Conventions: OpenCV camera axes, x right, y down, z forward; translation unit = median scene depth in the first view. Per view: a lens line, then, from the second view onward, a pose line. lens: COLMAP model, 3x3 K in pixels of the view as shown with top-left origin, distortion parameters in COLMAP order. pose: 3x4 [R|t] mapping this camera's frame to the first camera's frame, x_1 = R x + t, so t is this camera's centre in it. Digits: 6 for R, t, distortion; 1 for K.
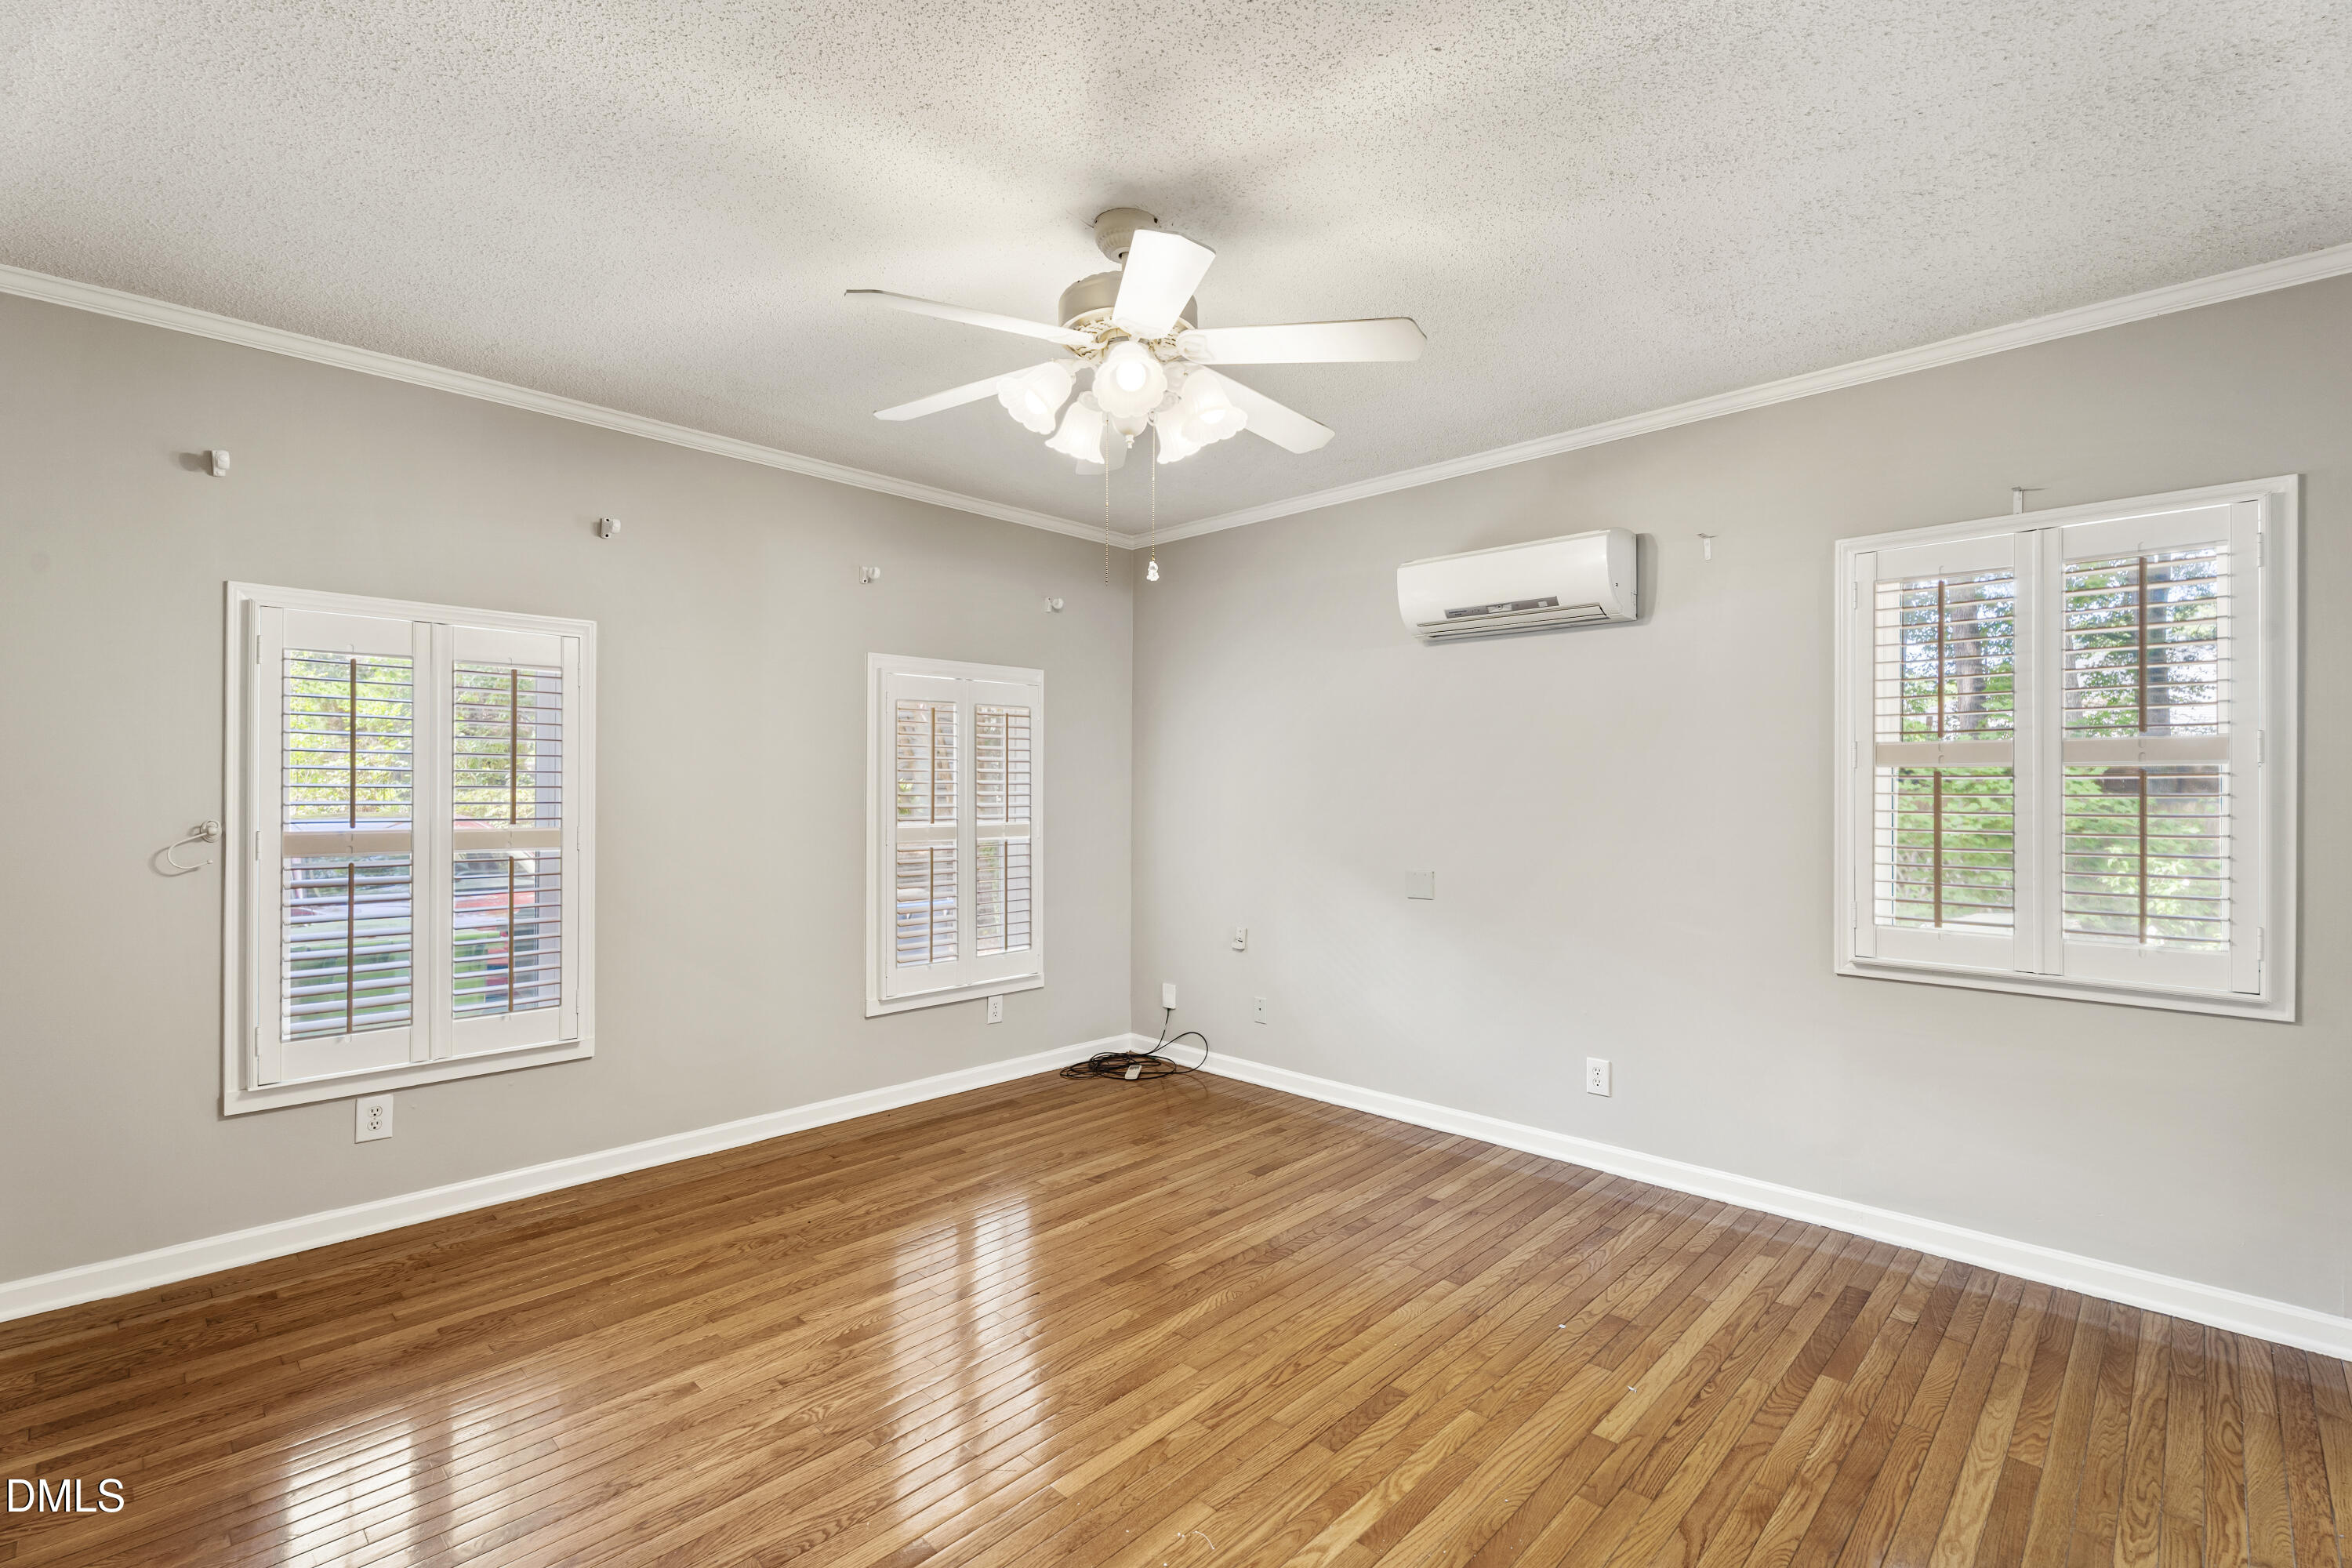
lens RADIAL K [[1061.3, 0, 1186.4], [0, 1061.3, 779.4], [0, 0, 1]] dist [-0.001464, -0.001091]
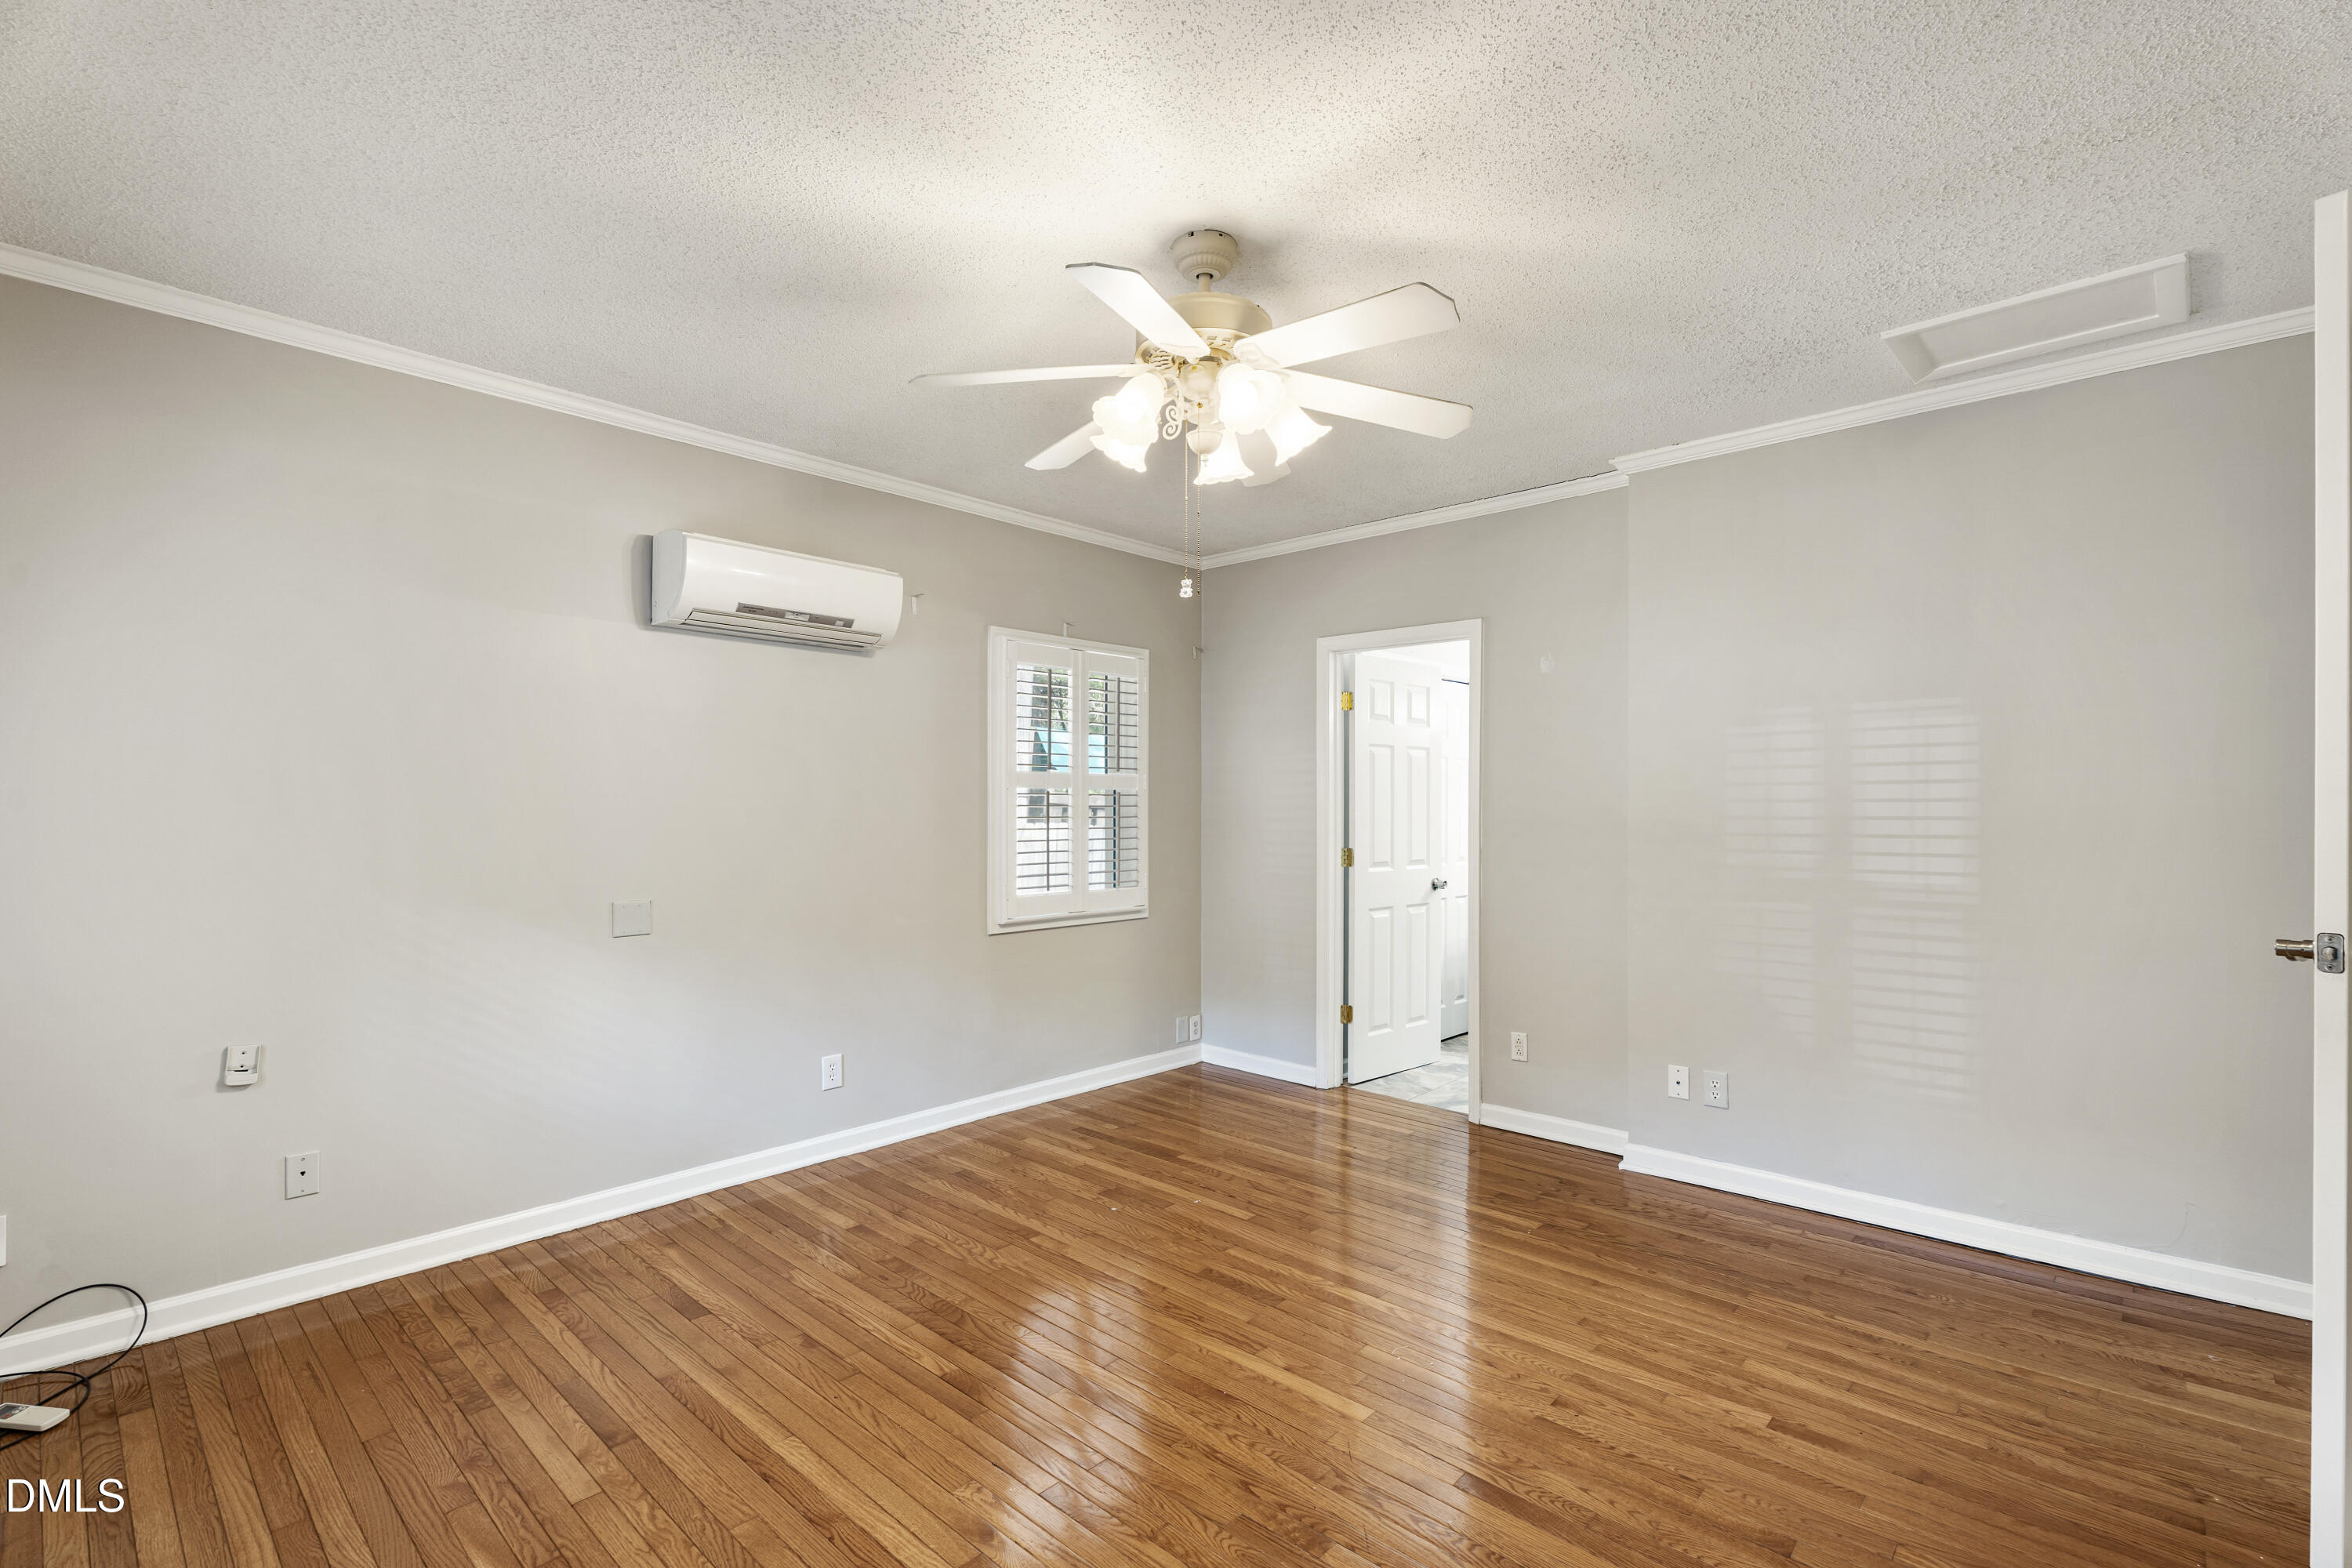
lens RADIAL K [[1061.3, 0, 1185.7], [0, 1061.3, 802.5], [0, 0, 1]] dist [-0.001464, -0.001091]
pose [[-0.029396, 0.001014, 0.999567, -0.754414], [-0.009532, 0.999954, -0.001294, 0.007515], [-0.999522, -0.009566, -0.029385, 0.740630]]
